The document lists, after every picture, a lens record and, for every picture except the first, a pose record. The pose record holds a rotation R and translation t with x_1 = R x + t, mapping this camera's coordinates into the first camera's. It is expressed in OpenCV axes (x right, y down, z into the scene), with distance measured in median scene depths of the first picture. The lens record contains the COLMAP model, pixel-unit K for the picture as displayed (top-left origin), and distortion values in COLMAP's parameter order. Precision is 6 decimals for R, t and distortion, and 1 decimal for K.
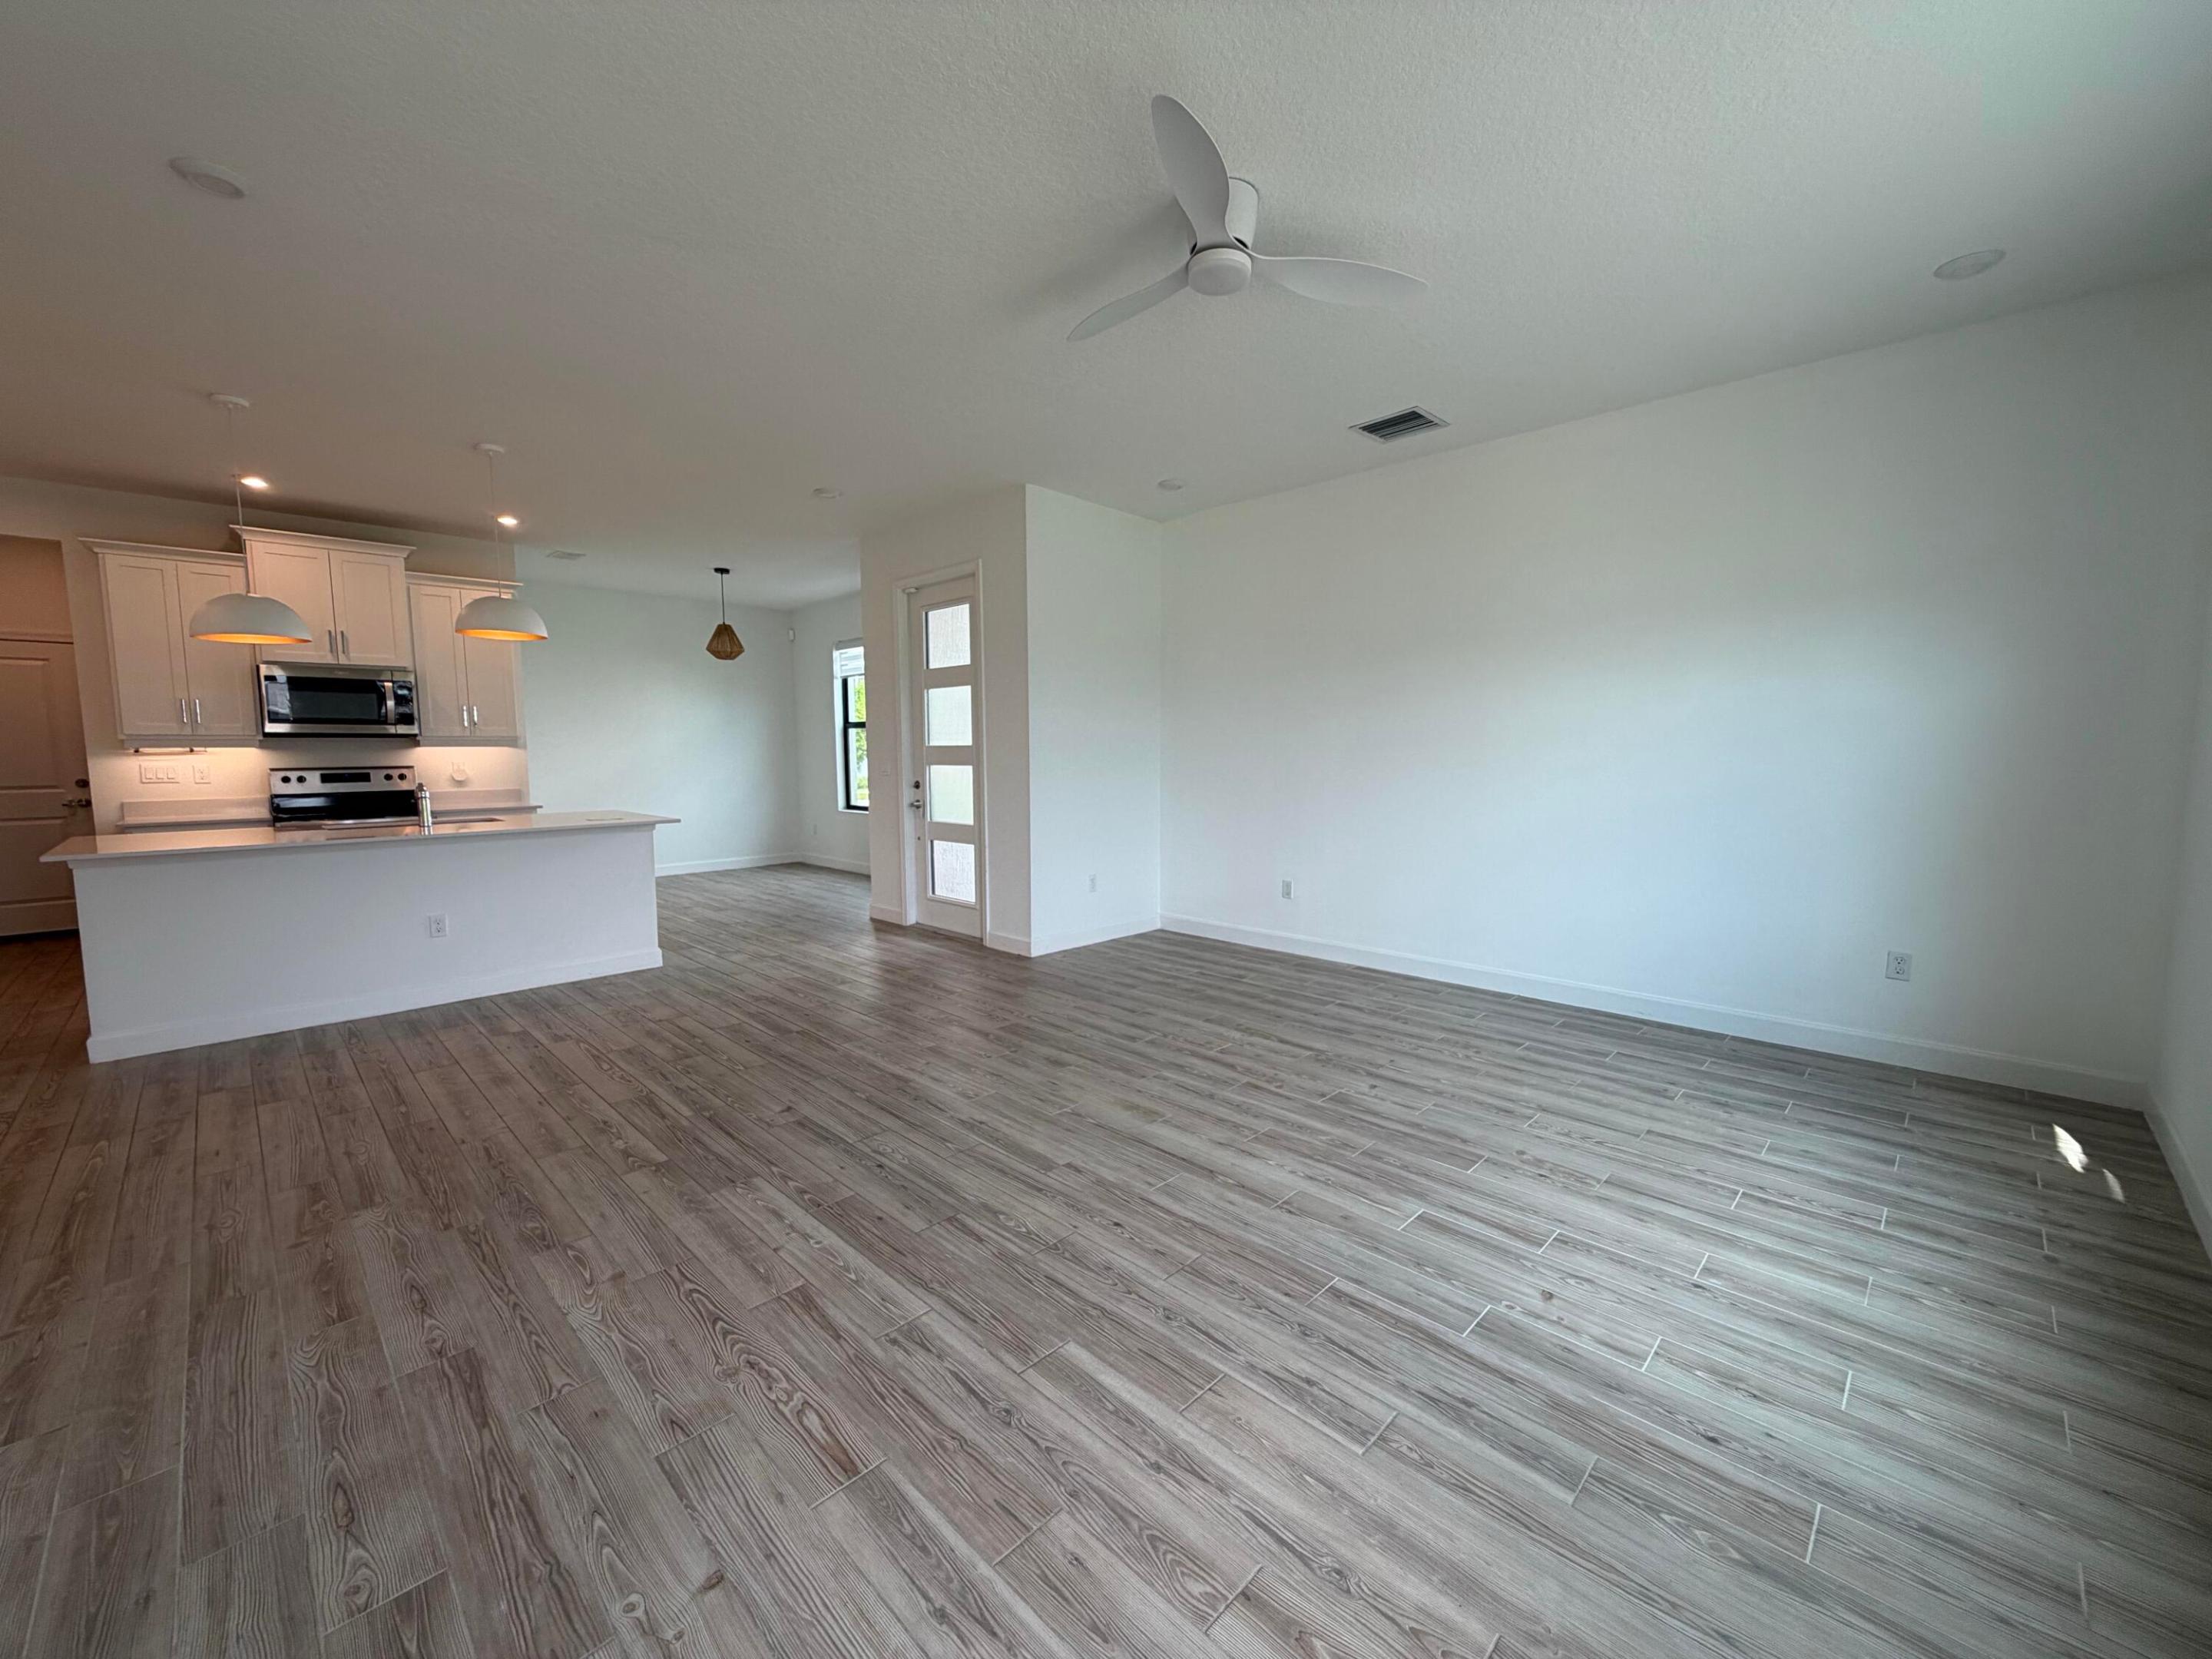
lens RADIAL K [[881.0, 0, 1102.6], [0, 881.0, 834.0], [0, 0, 1]] dist [0.000239, -0.000130]
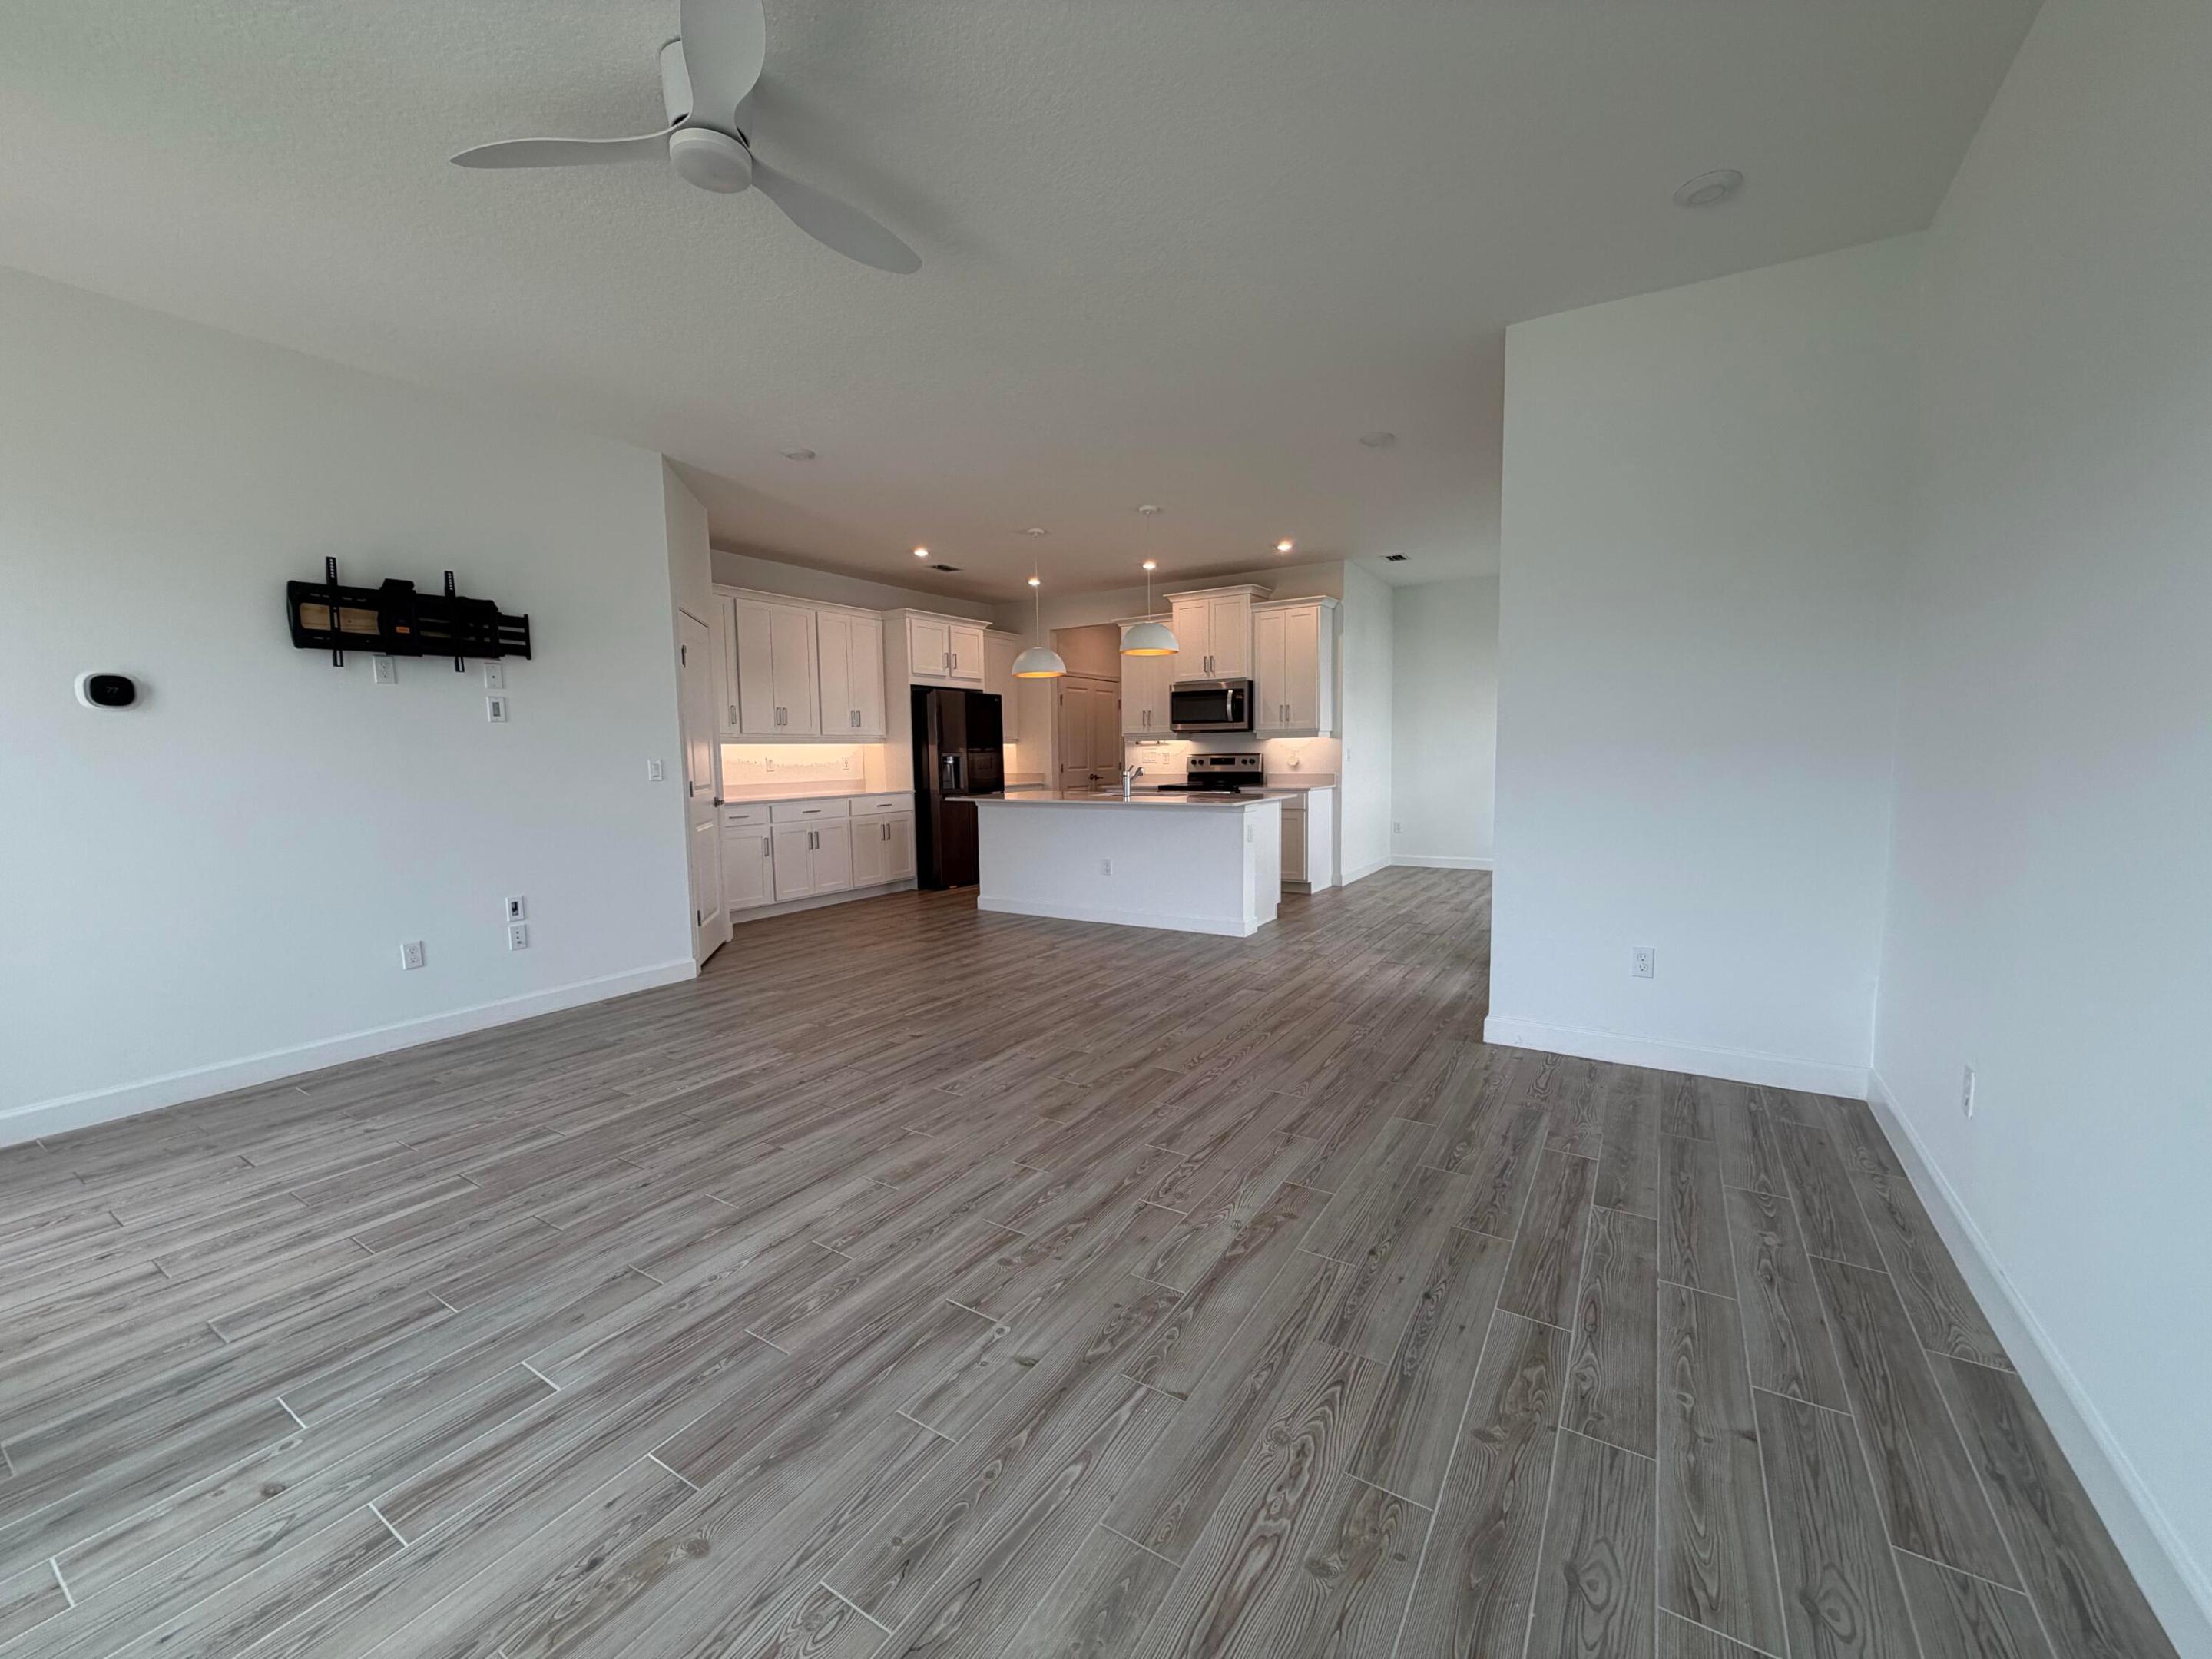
lens RADIAL K [[881.0, 0, 1105.4], [0, 881.0, 833.3], [0, 0, 1]] dist [0.000239, -0.000130]
pose [[0.216294, 0.093127, -0.971877, 0.937980], [-0.080603, 0.993746, 0.077284, -0.088965], [0.972996, 0.061620, 0.222447, 1.056374]]
